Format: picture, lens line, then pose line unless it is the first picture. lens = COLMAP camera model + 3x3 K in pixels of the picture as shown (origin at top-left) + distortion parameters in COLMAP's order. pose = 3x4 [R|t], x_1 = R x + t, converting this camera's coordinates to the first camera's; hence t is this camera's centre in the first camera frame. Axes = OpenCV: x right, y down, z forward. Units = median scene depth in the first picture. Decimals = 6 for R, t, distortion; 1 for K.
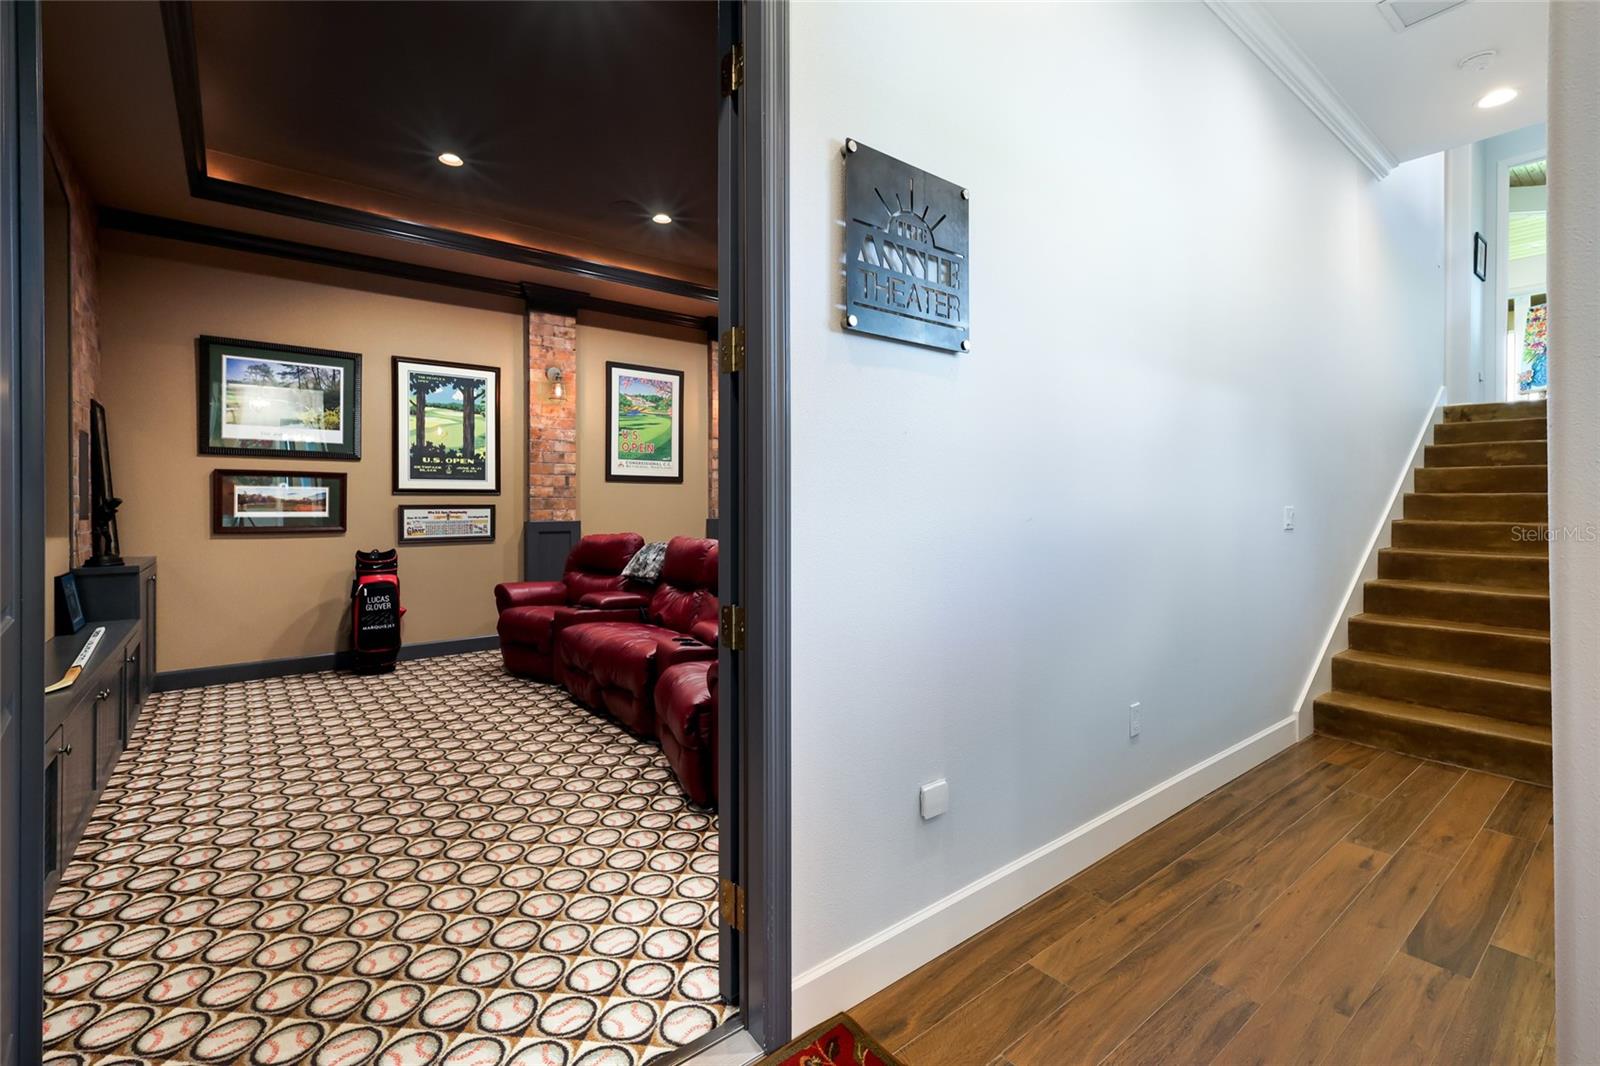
lens RADIAL K [[718.0, 0, 799.6], [0, 718.0, 498.0], [0, 0, 1]] dist [0.081689, 0.002346]
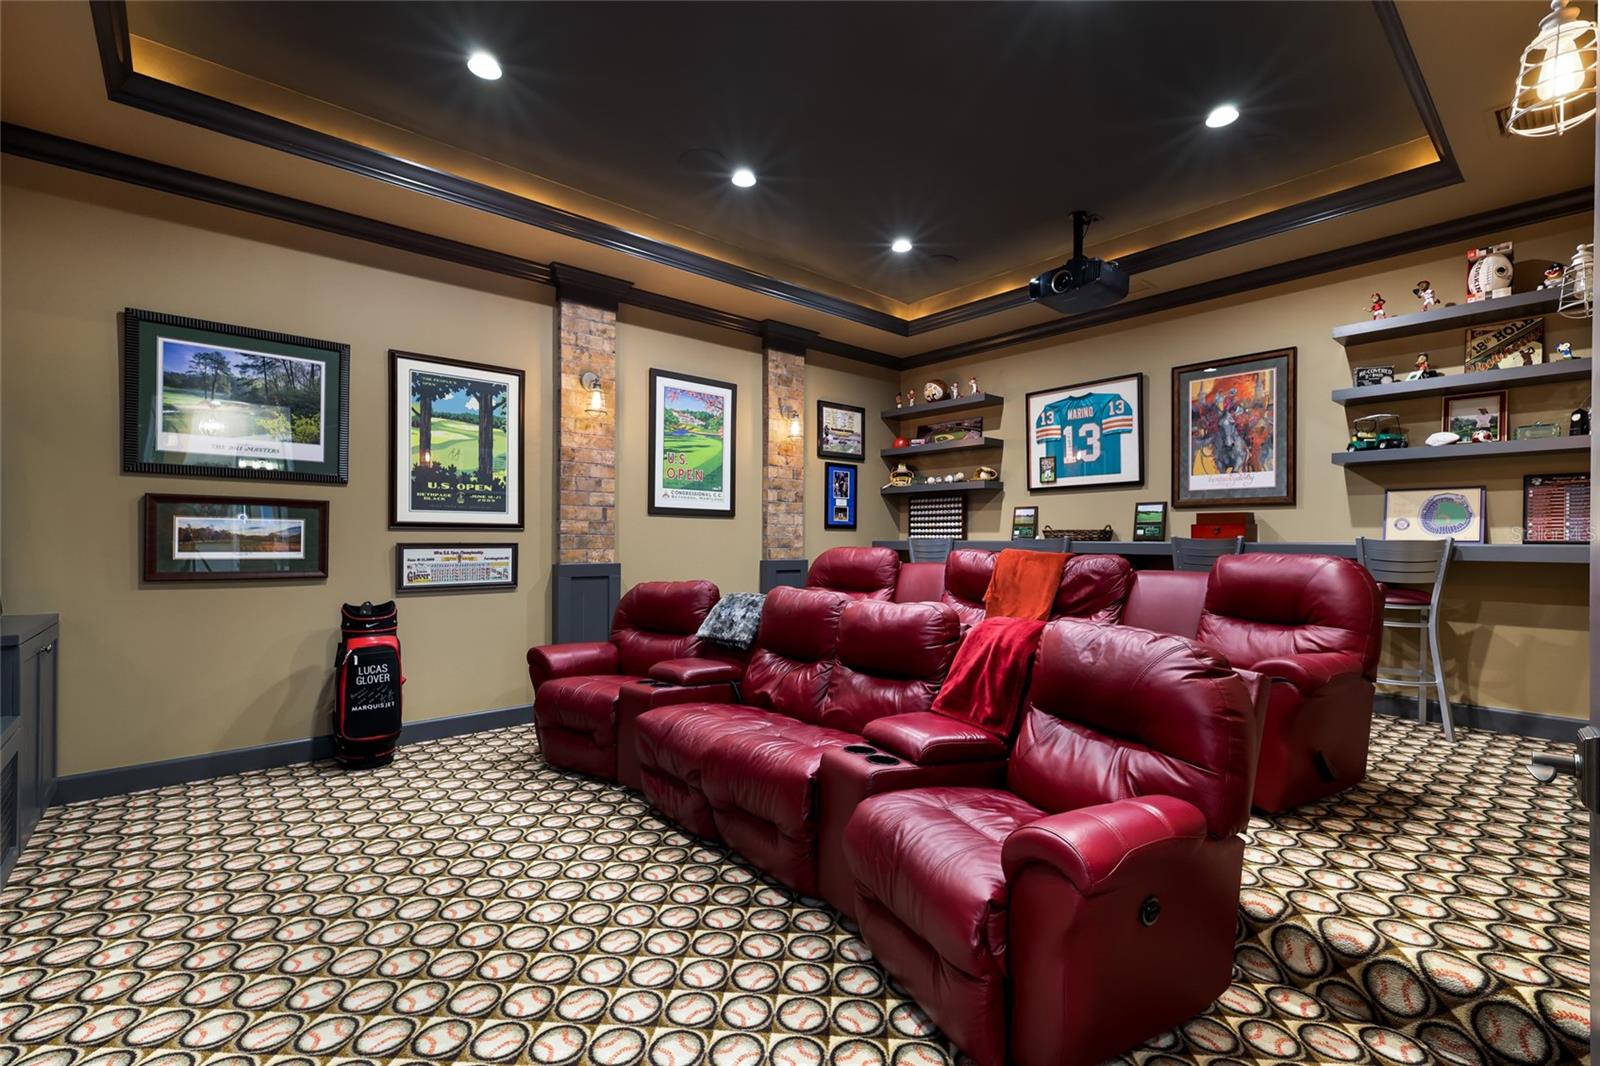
lens RADIAL K [[718.0, 0, 793.3], [0, 718.0, 531.9], [0, 0, 1]] dist [0.081689, 0.002346]
pose [[0.998983, 0.007330, 0.044481, -0.149547], [-0.006988, 0.999945, -0.007841, 0.000826], [-0.044536, 0.007522, 0.998979, 0.193731]]
